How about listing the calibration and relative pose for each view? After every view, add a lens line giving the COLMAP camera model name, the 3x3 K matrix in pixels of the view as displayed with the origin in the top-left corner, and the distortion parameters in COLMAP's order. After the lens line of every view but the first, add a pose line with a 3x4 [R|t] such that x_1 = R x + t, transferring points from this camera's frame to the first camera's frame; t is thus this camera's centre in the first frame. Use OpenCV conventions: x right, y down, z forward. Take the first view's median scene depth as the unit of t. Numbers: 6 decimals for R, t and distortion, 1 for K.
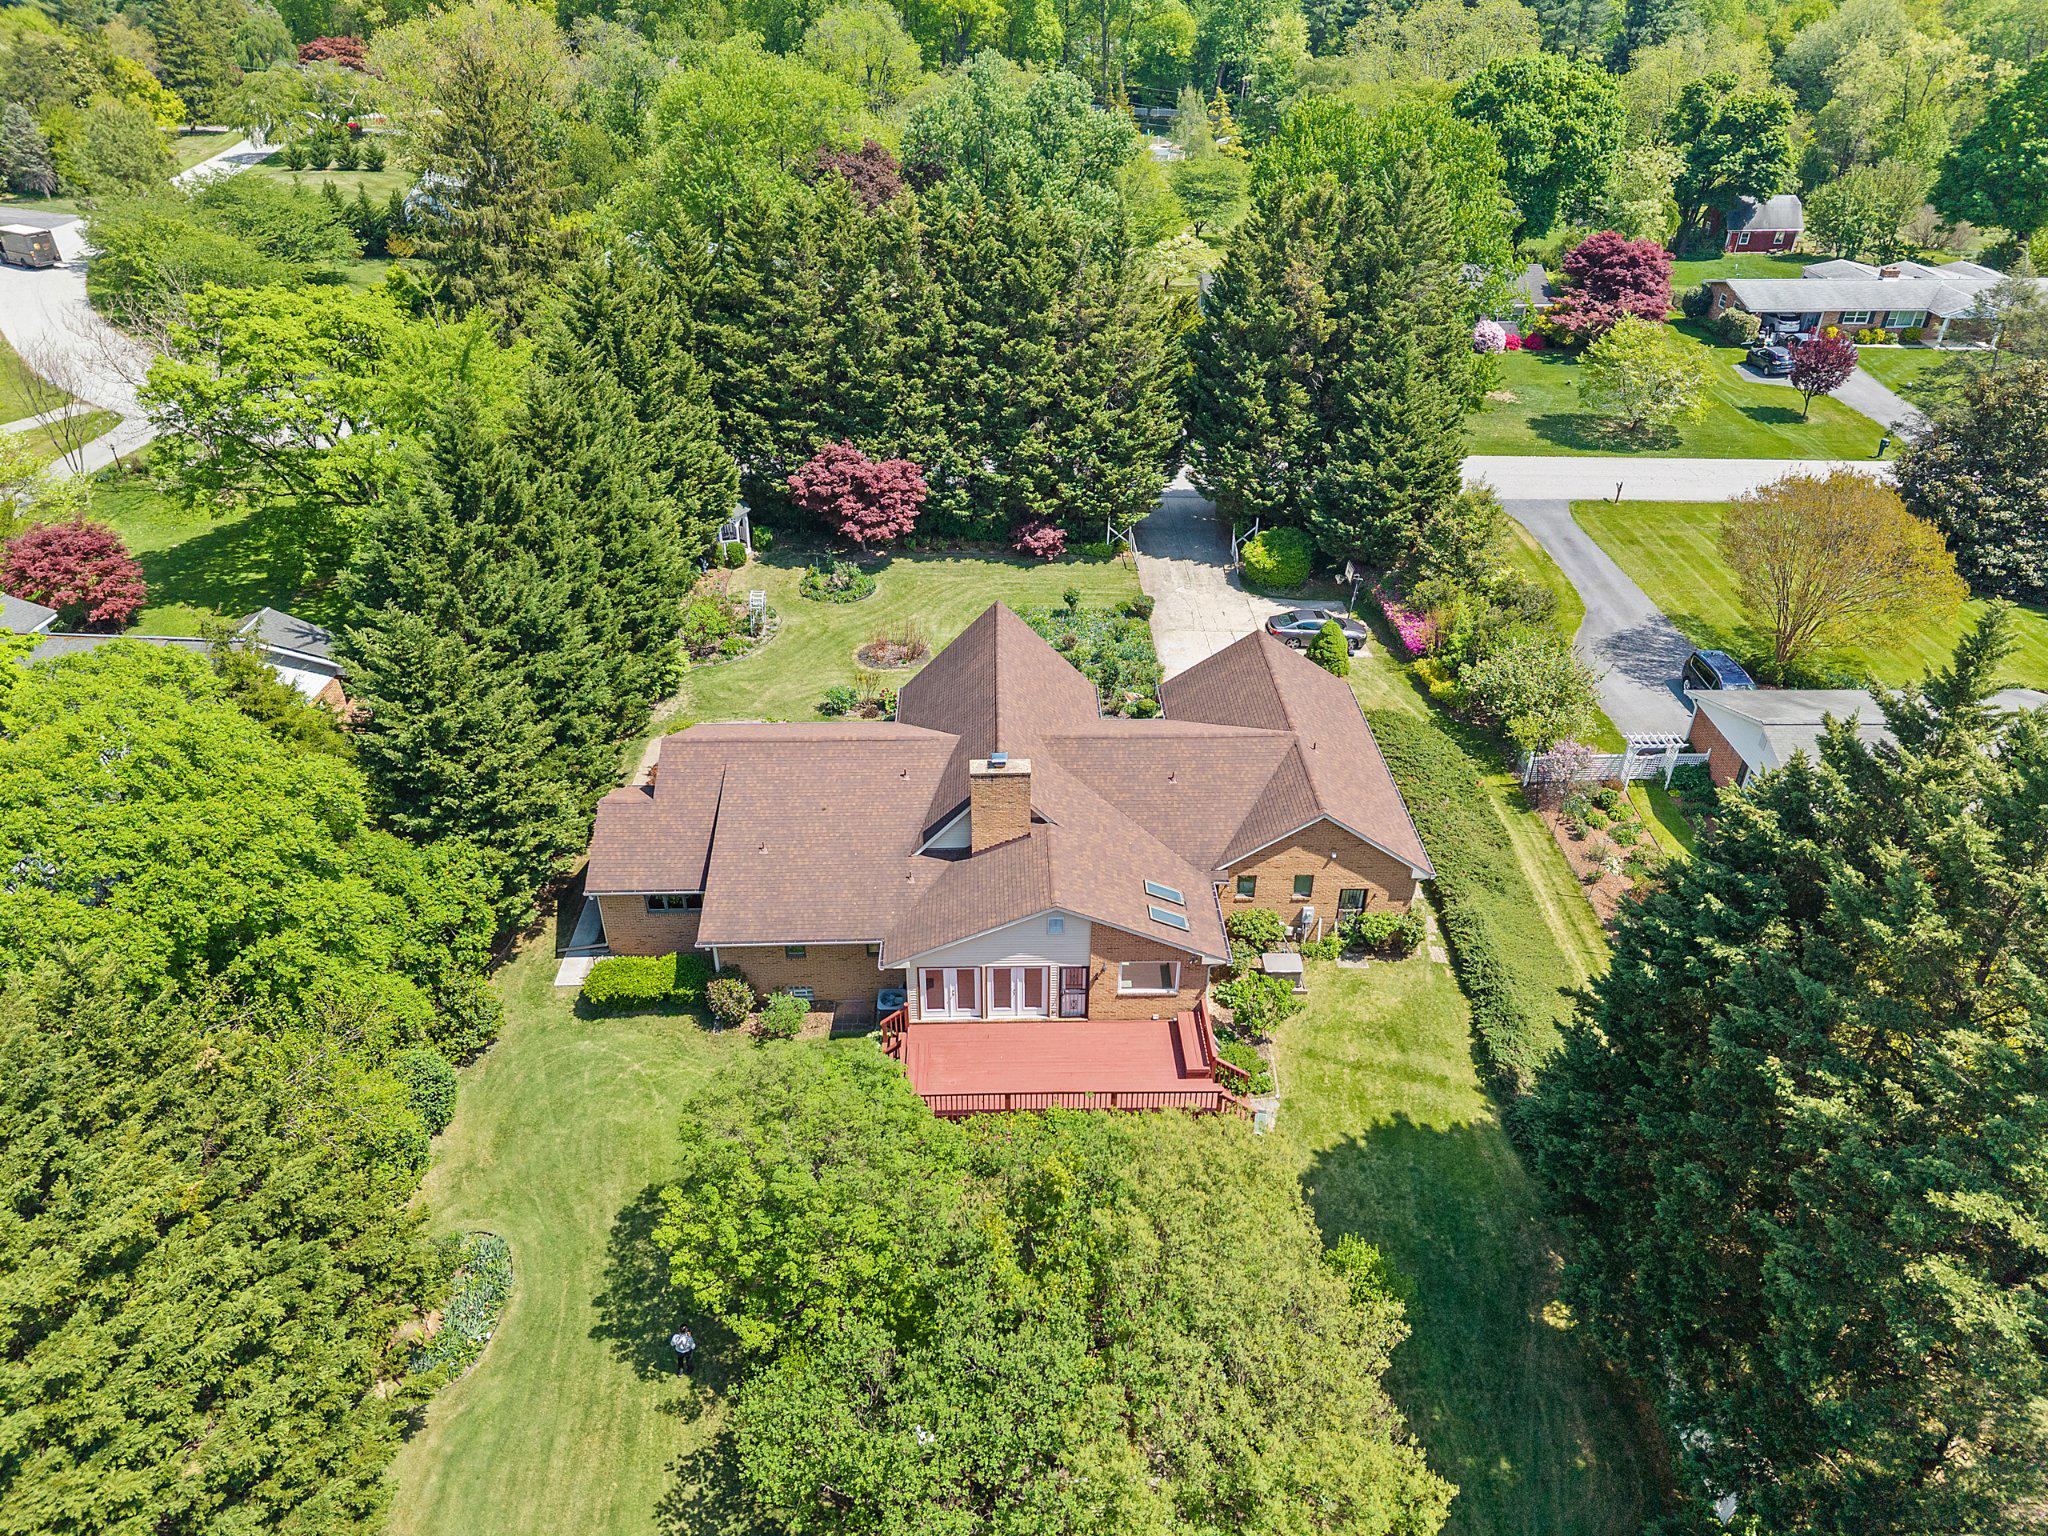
lens RADIAL K [[1373.3, 0, 1035.2], [0, 1373.3, 776.8], [0, 0, 1]] dist [0.021061, -0.016410]
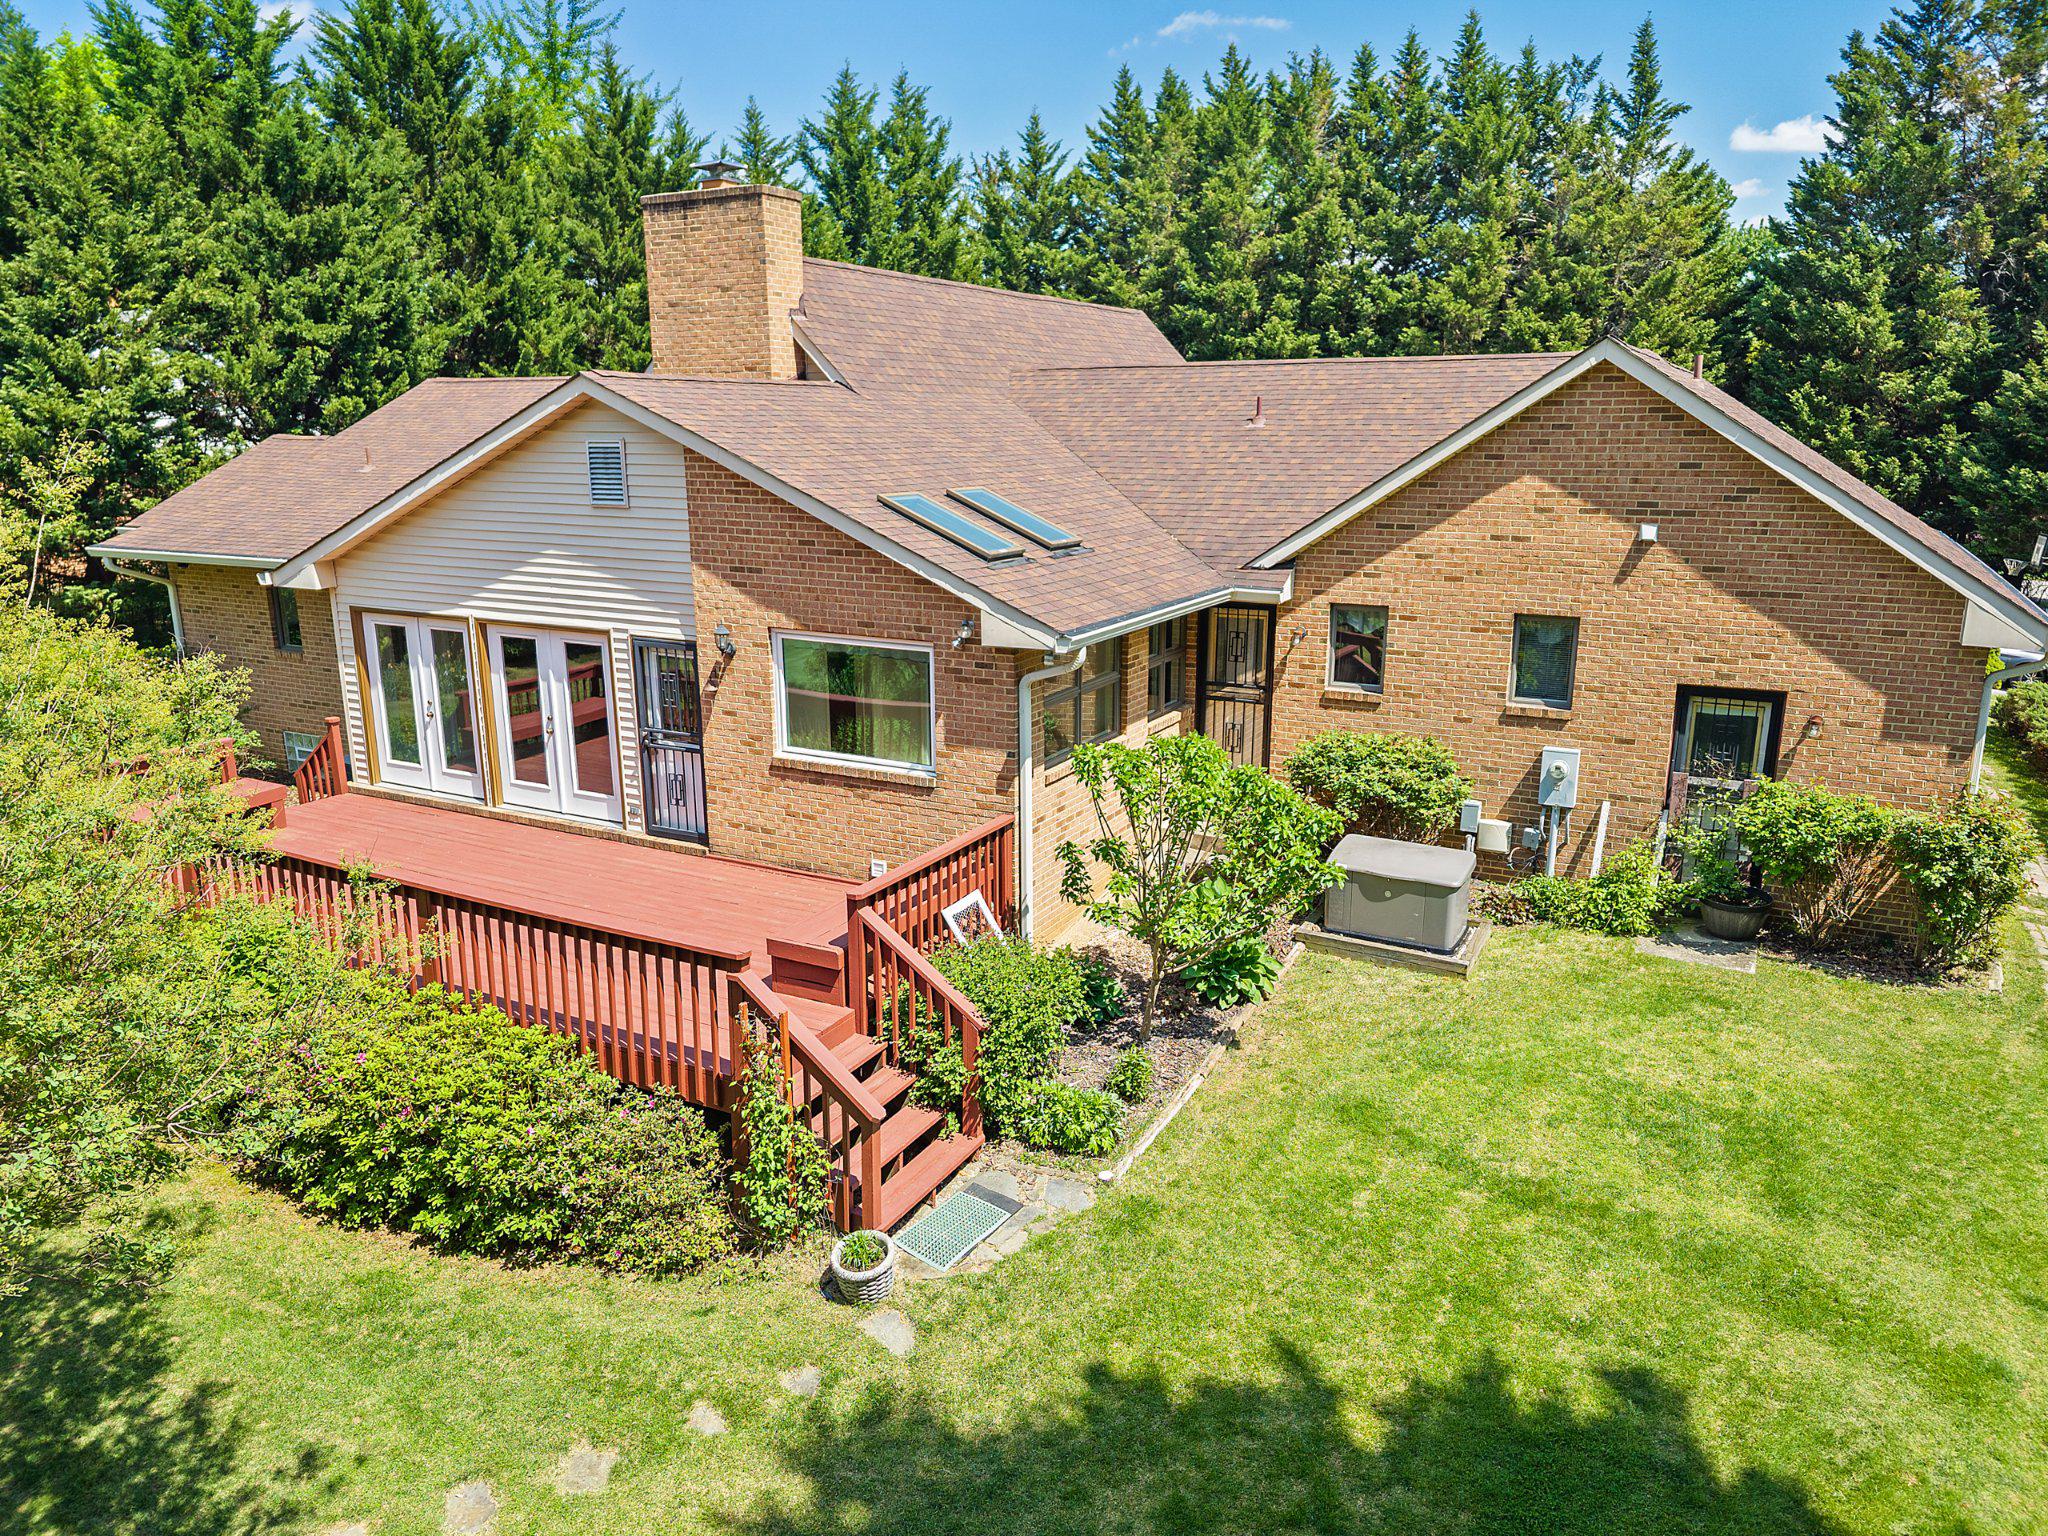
lens RADIAL K [[1456.2, 0, 1024.0], [0, 1456.2, 768.0], [0, 0, 1]] dist [-0.001950, -0.001693]
pose [[0.875963, 0.110483, -0.469556, 0.259182], [-0.259481, 0.928509, -0.265594, 0.227577], [0.406644, 0.354491, 0.842008, 0.713330]]
